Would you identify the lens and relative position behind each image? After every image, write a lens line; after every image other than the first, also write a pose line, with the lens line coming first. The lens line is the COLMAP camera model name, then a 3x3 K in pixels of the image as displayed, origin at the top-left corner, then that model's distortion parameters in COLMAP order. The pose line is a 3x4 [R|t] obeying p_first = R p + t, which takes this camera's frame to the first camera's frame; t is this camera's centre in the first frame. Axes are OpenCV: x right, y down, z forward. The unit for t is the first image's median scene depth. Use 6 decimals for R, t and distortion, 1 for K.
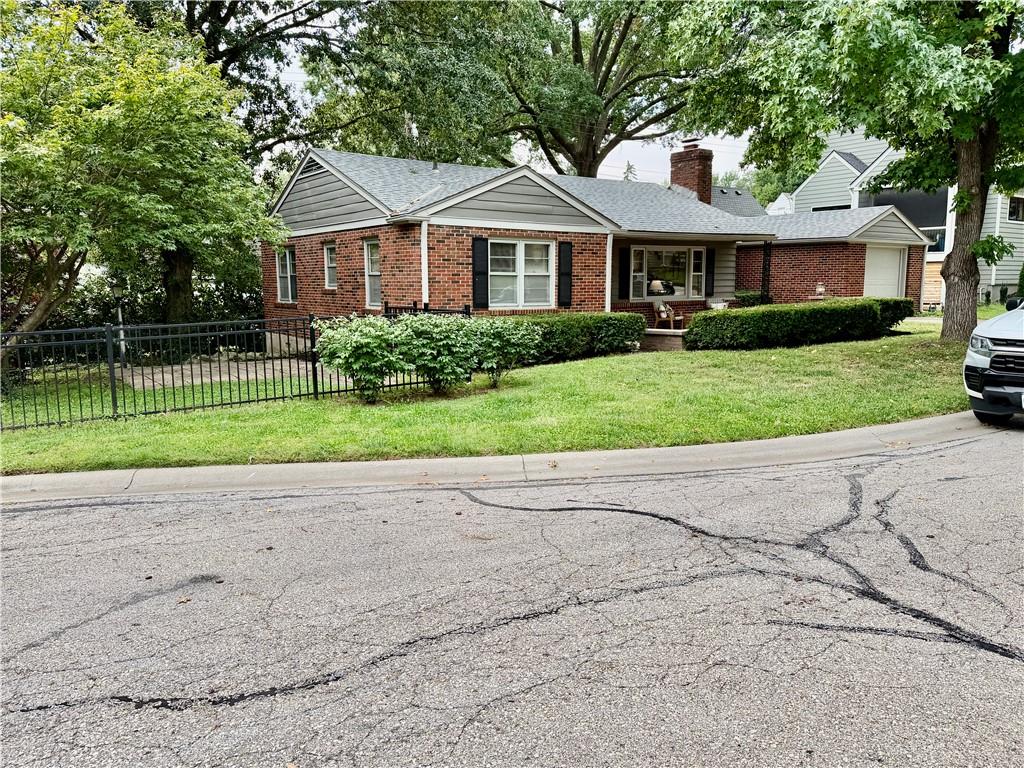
lens RADIAL K [[762.5, 0, 512.0], [0, 762.5, 384.0], [0, 0, 1]] dist [-0.000049, -0.000354]
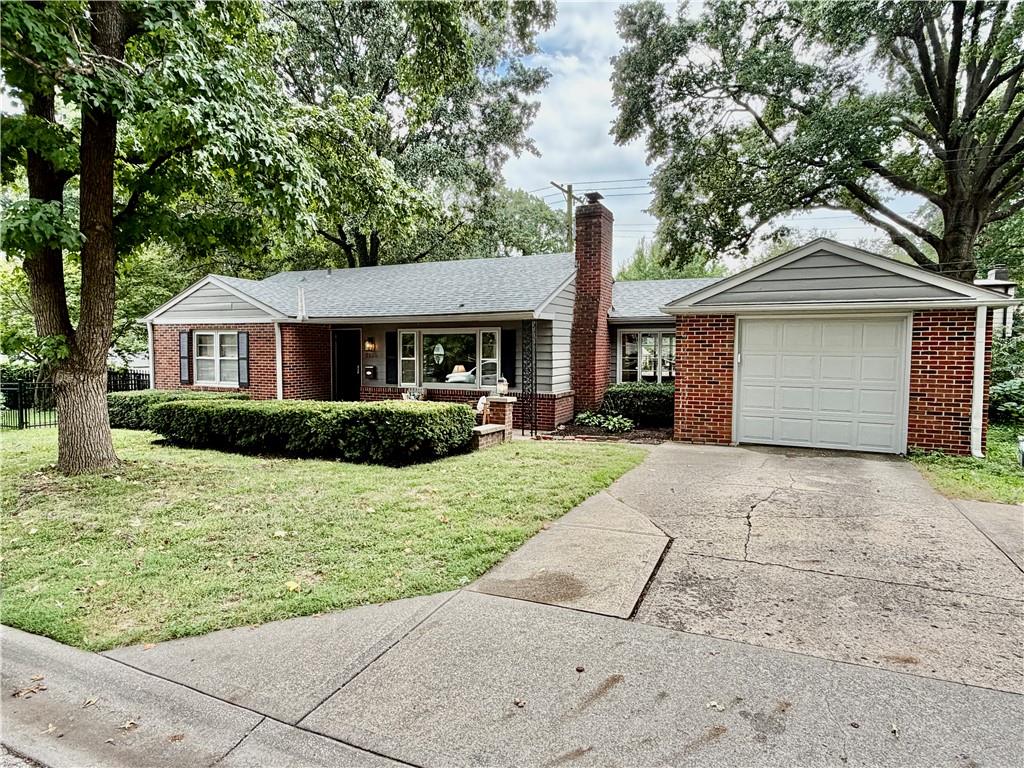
lens RADIAL K [[558.4, 0, 512.7], [0, 558.4, 386.6], [0, 0, 1]] dist [0.000051, 0.000370]
pose [[0.537545, 0.065873, -0.840658, 0.896701], [-0.118577, 0.992943, 0.001984, -0.136458], [0.834856, 0.098616, 0.541563, 0.789857]]
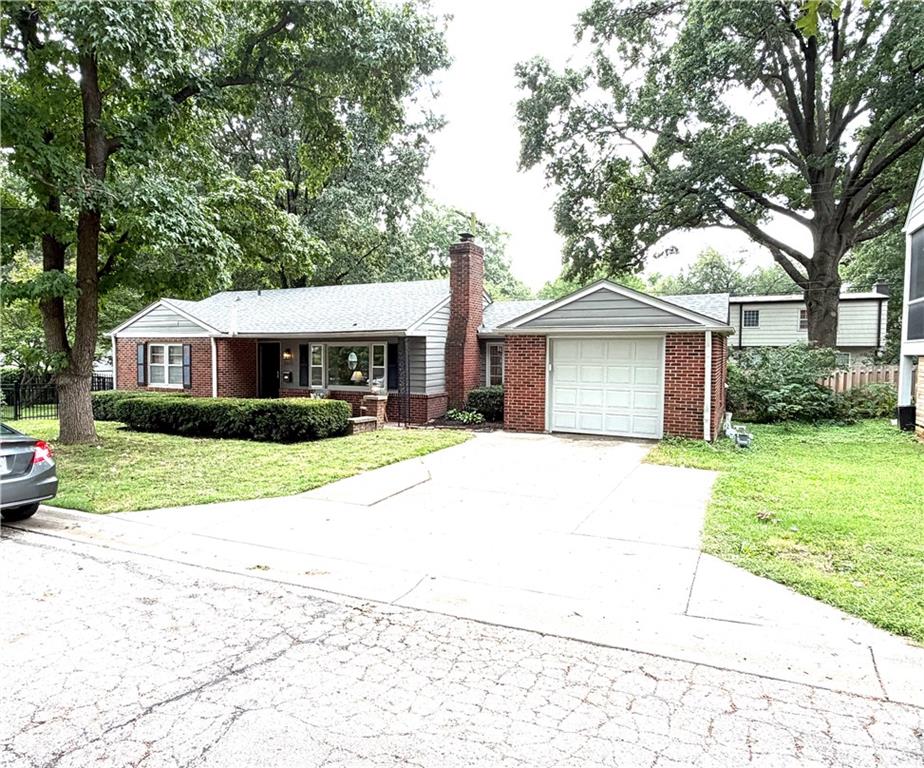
lens RADIAL K [[605.5, 0, 462.0], [0, 605.5, 384.0], [0, 0, 1]] dist [-0.000229, -0.001251]
pose [[0.504604, 0.057506, -0.861433, 1.185639], [-0.123131, 0.992373, -0.005880, -0.149612], [0.854525, 0.109037, 0.507837, 0.771652]]
